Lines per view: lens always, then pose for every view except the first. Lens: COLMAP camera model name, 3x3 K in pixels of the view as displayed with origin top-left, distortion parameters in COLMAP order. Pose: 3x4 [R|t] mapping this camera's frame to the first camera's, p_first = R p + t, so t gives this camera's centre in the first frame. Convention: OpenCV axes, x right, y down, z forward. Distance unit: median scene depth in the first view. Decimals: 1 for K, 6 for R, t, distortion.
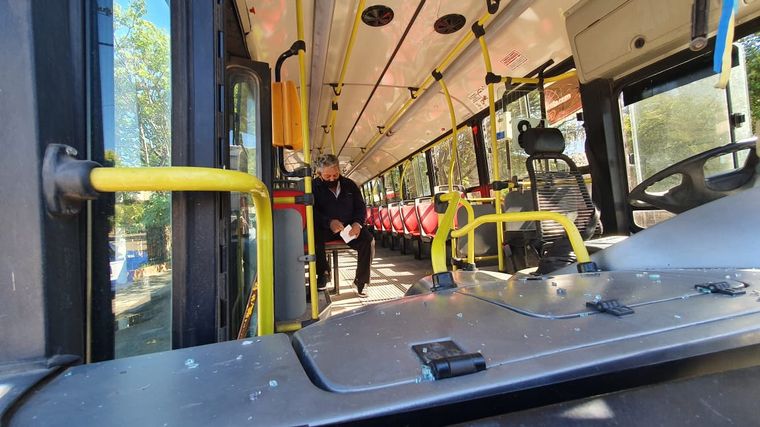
lens RADIAL K [[299.9, 0, 375.4], [0, 299.9, 209.0], [0, 0, 1]] dist [0.001982, 0.000155]
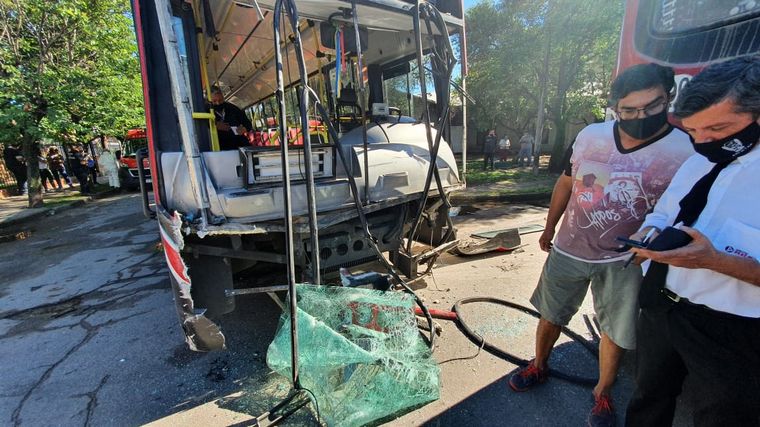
lens RADIAL K [[299.9, 0, 375.4], [0, 299.9, 209.0], [0, 0, 1]] dist [0.001982, 0.000155]
pose [[0.937895, -0.049254, 0.343405, 0.016906], [-0.031281, 0.973831, 0.225110, 0.011332], [-0.345506, -0.221871, 0.911811, -0.290369]]
